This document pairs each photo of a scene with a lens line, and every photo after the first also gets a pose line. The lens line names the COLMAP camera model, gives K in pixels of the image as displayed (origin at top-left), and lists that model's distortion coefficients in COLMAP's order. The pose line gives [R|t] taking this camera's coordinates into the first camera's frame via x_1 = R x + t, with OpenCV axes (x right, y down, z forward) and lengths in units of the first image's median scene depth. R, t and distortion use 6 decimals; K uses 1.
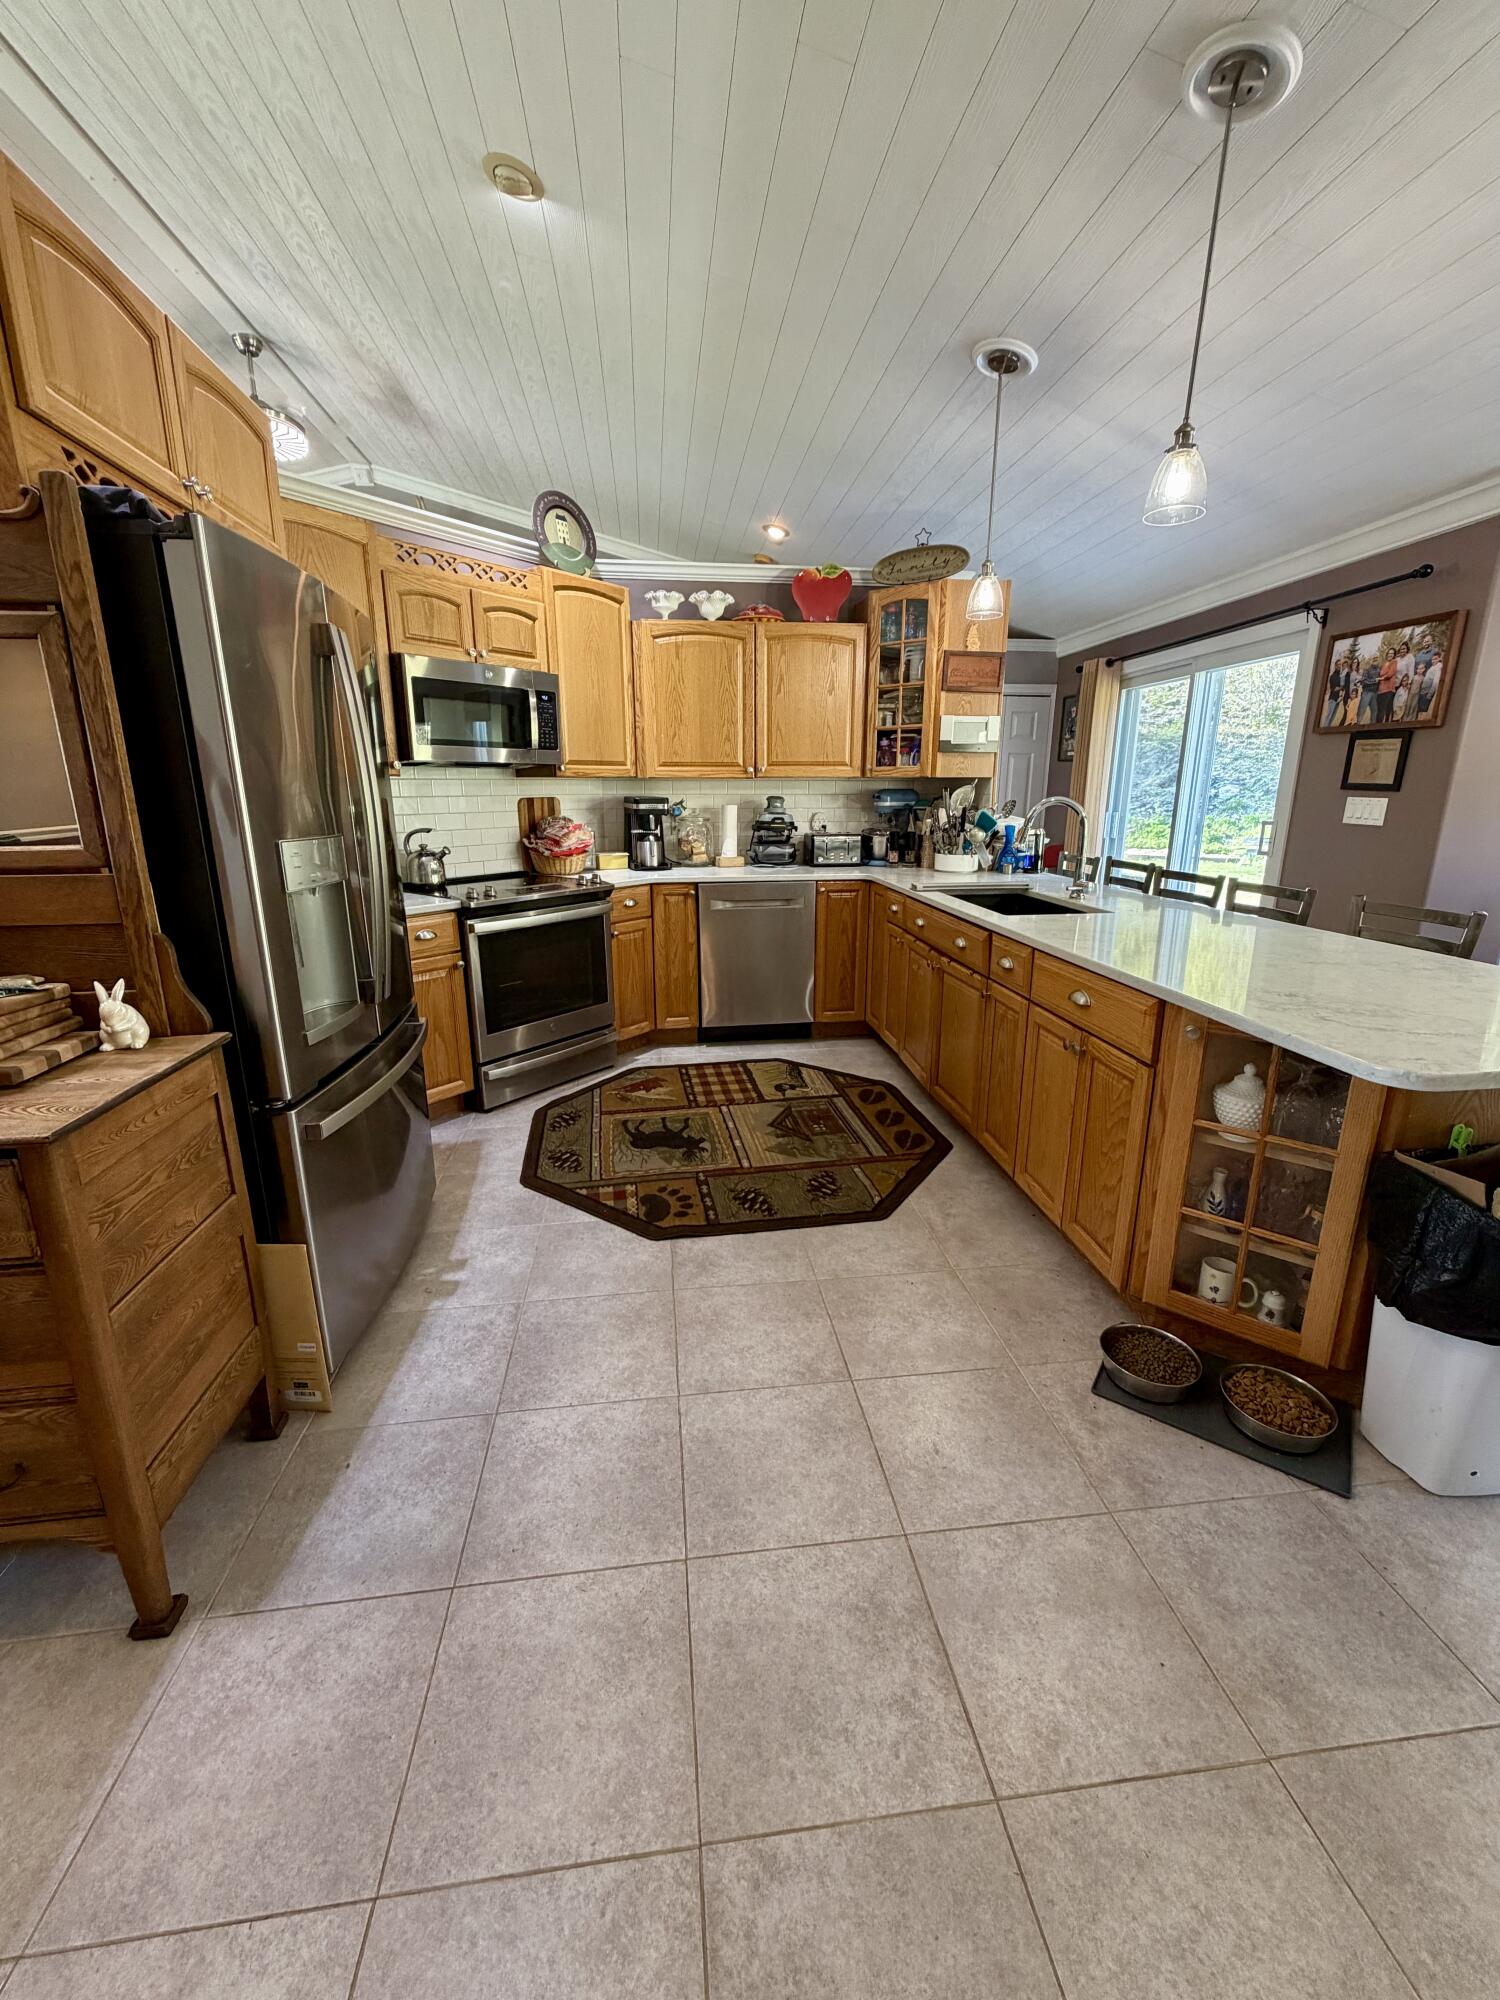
lens RADIAL K [[797.1, 0, 748.4], [0, 797.1, 995.3], [0, 0, 1]] dist [0.000041, -0.000247]
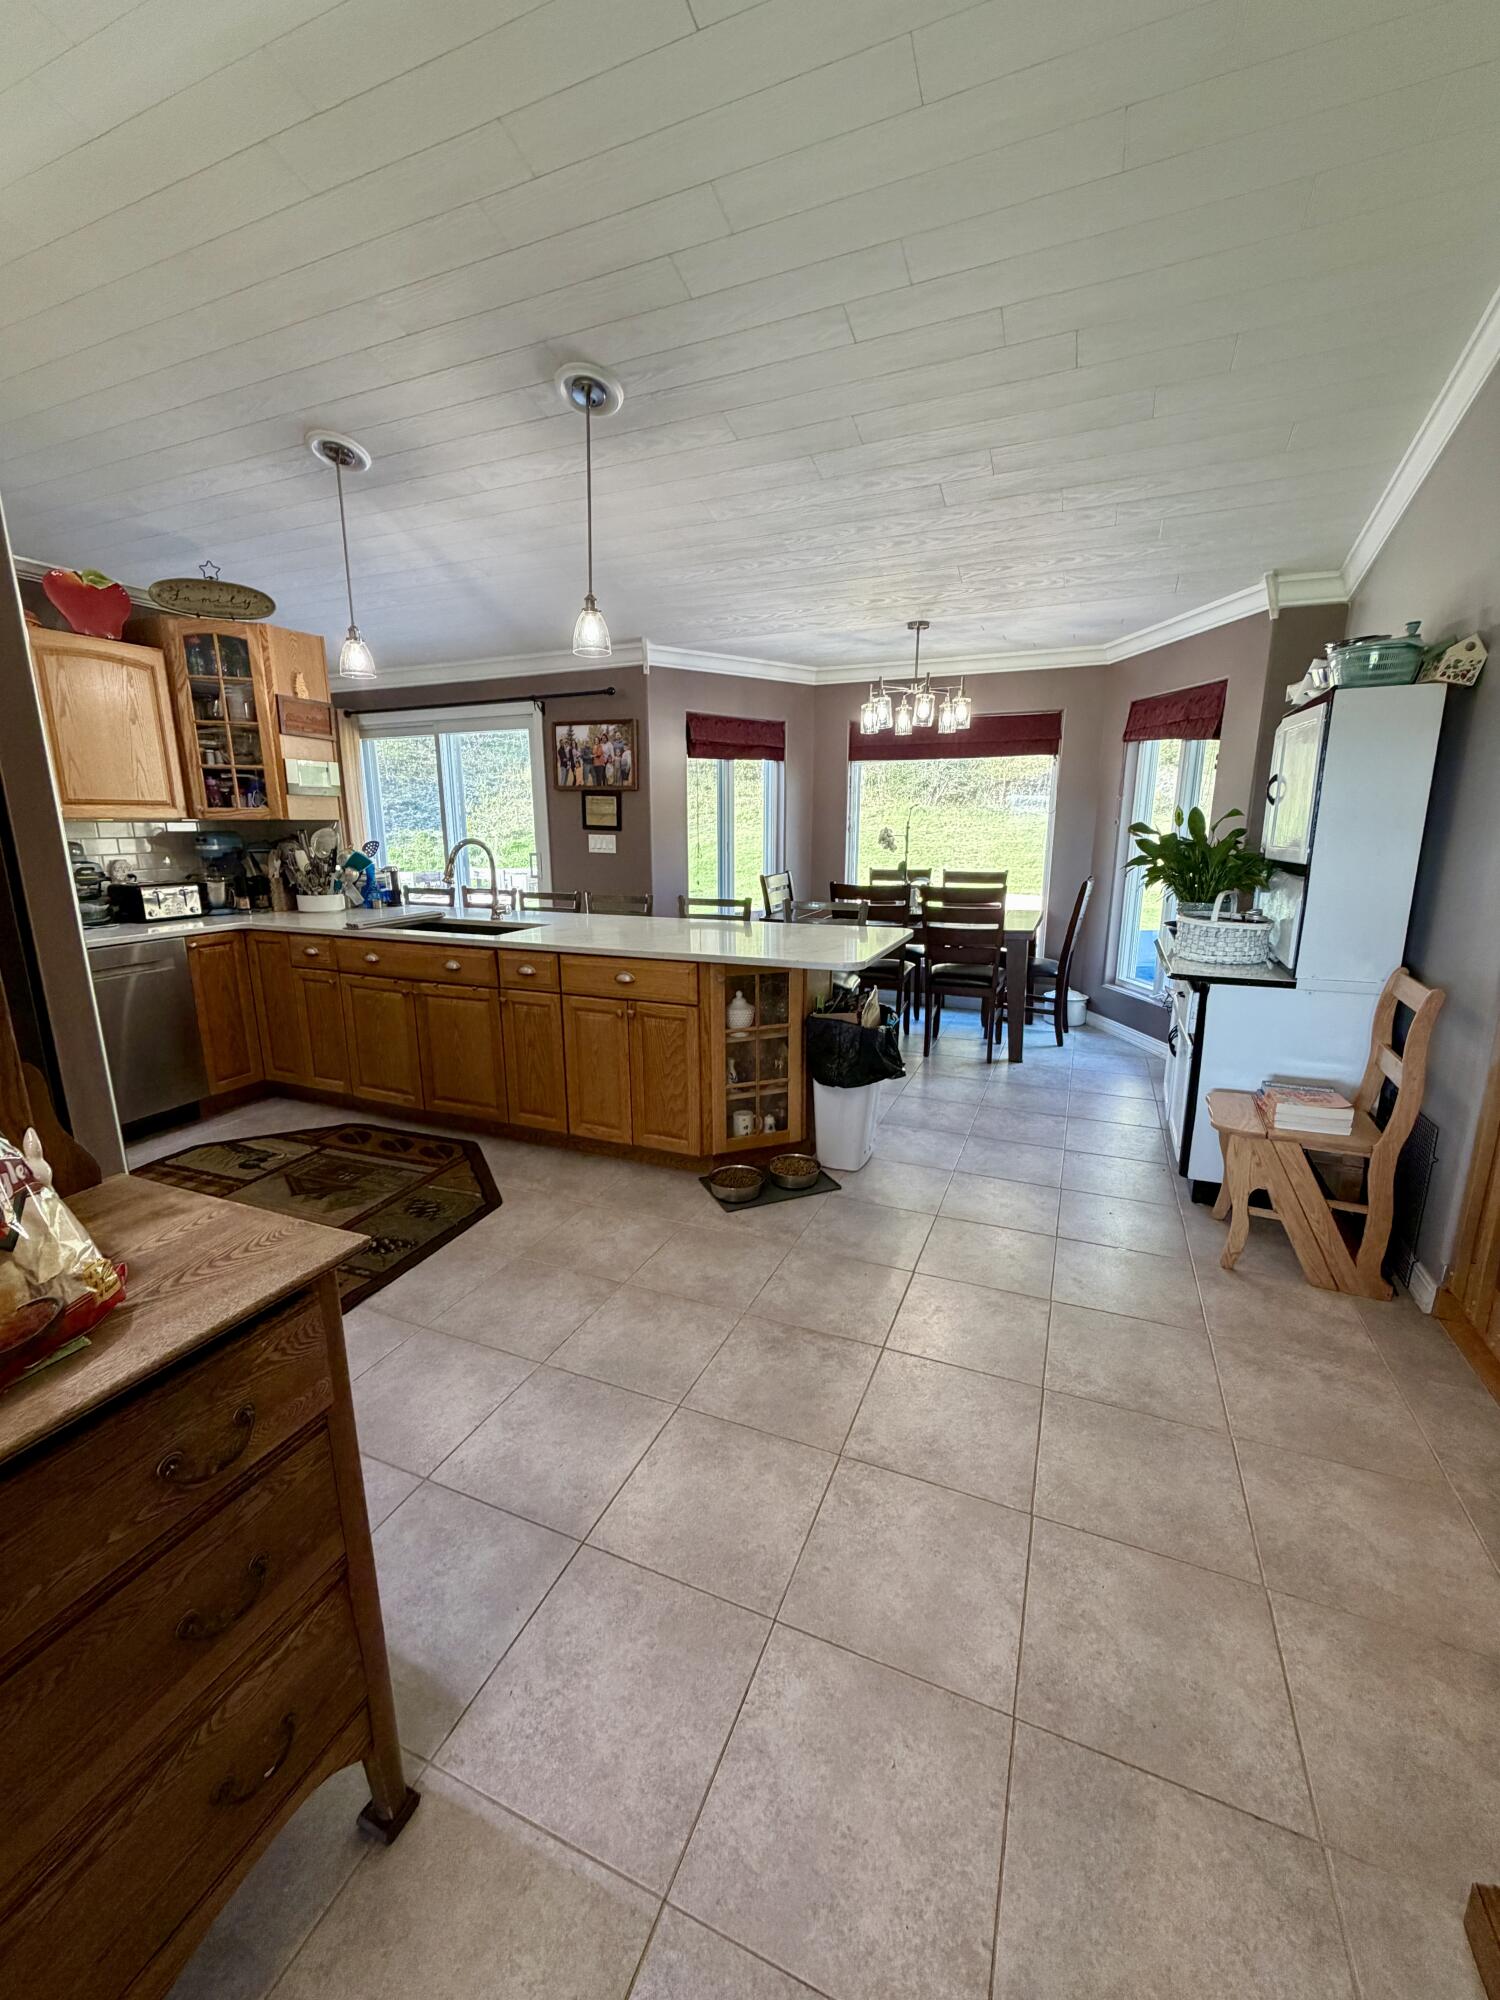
lens RADIAL K [[797.1, 0, 748.4], [0, 797.1, 995.3], [0, 0, 1]] dist [0.000041, -0.000247]
pose [[0.498068, -0.183812, 0.847433, -0.403112], [0.218191, 0.972398, 0.082678, -0.020863], [-0.839239, 0.143723, 0.524426, 0.036186]]
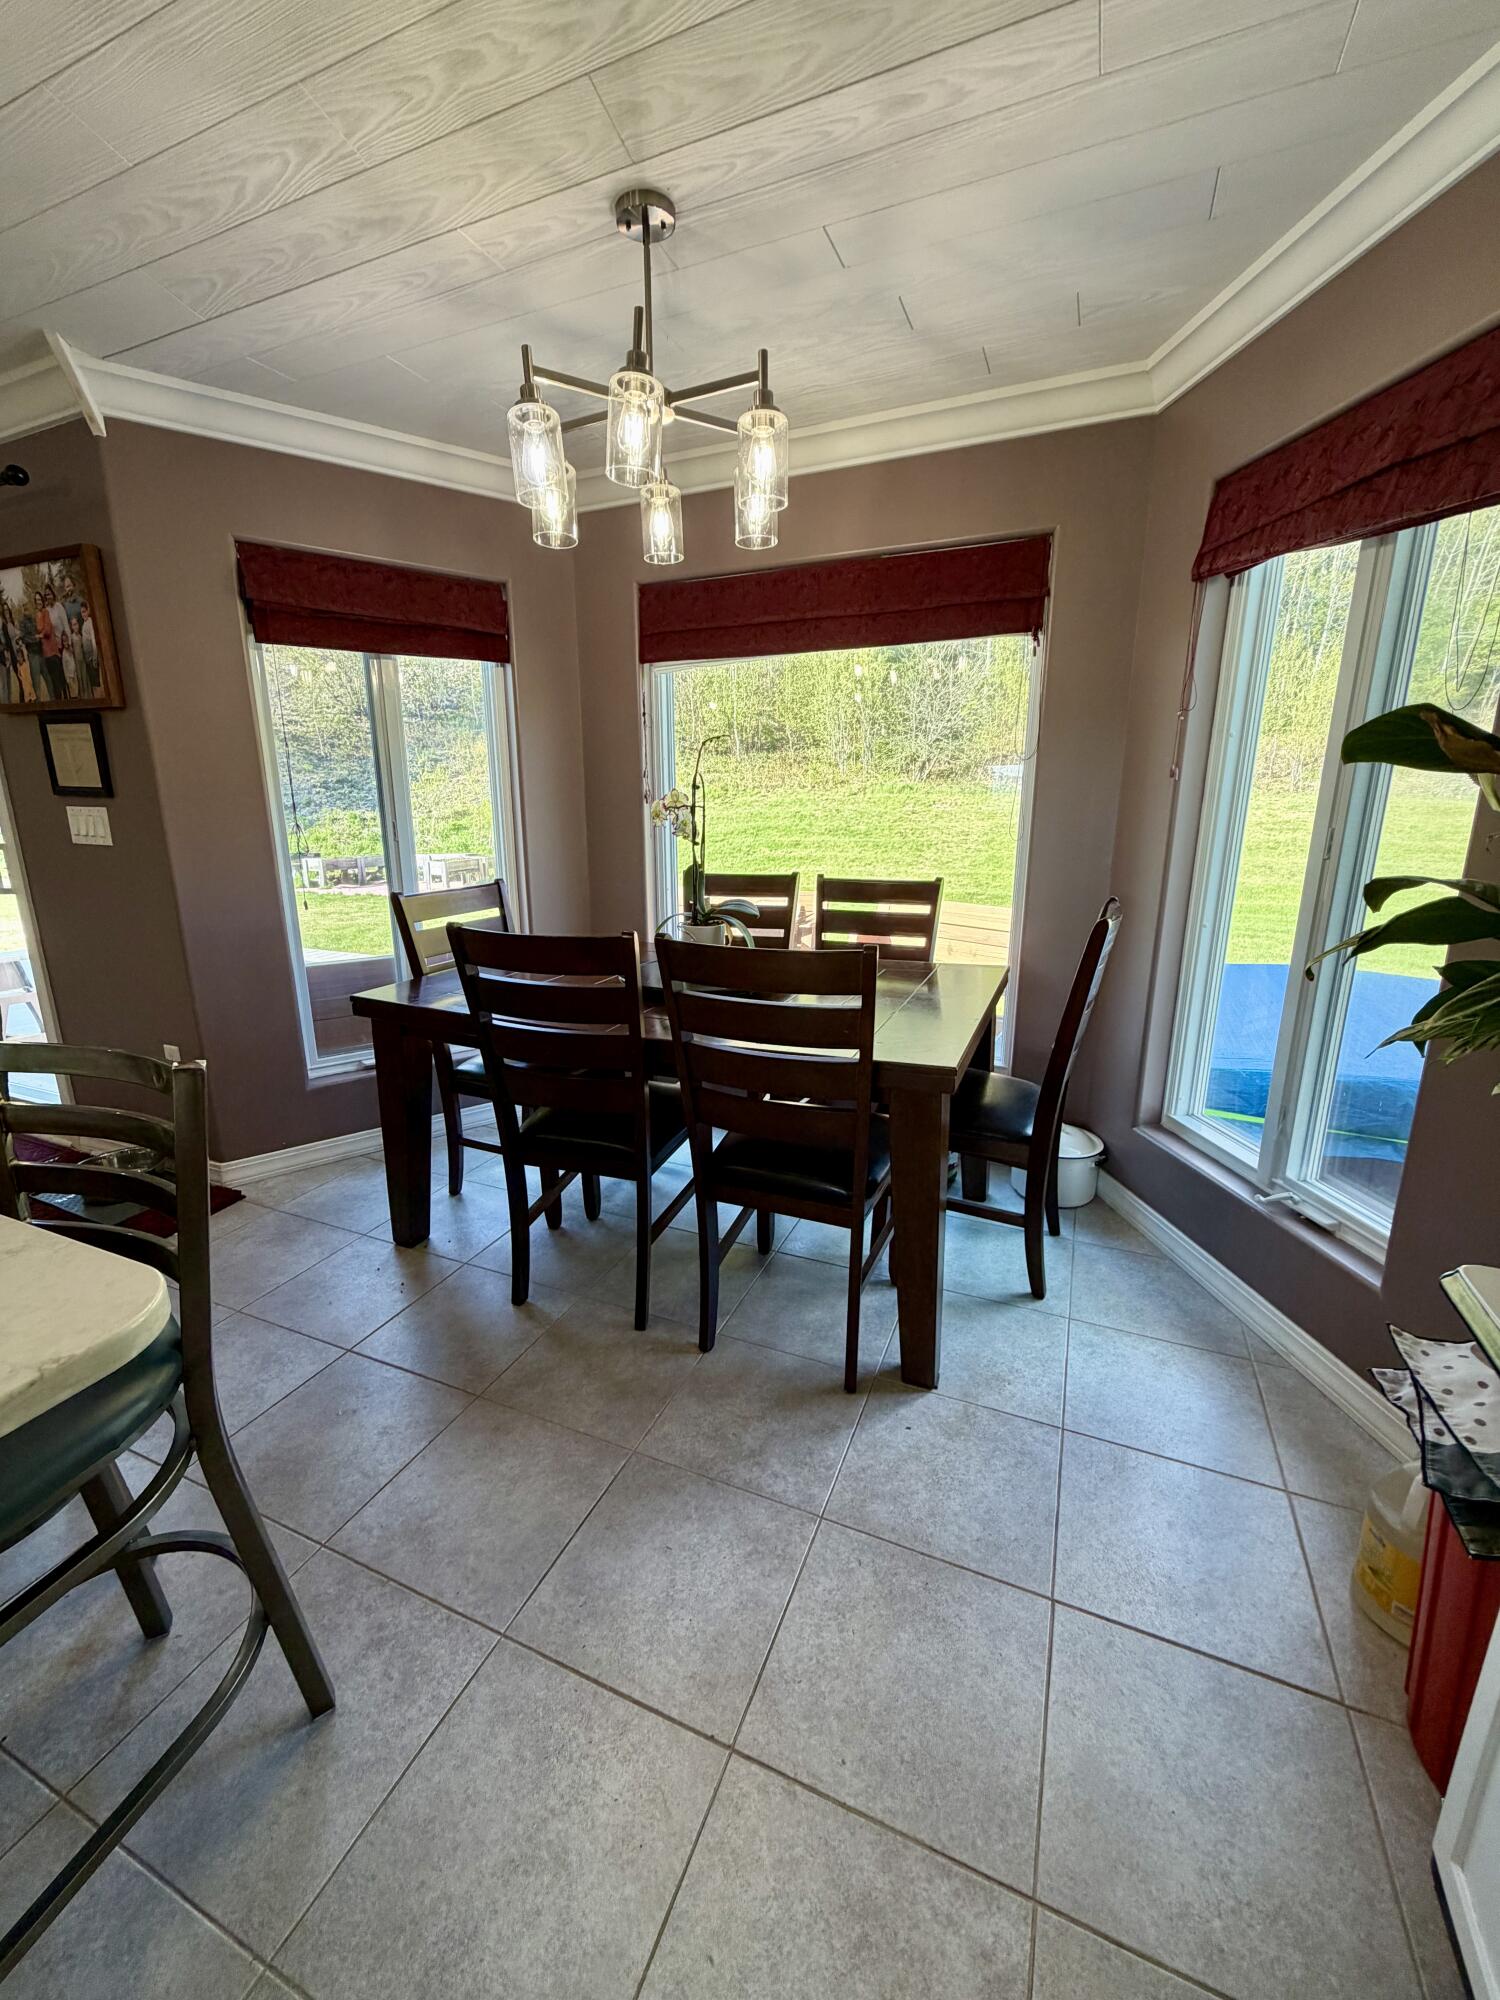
lens RADIAL K [[796.1, 0, 747.8], [0, 796.1, 991.2], [0, 0, 1]] dist [-0.000595, -0.000140]
pose [[0.501508, -0.199420, 0.841856, 0.448297], [0.219665, 0.970535, 0.099043, -0.029739], [-0.836802, 0.135256, 0.530536, 0.155563]]
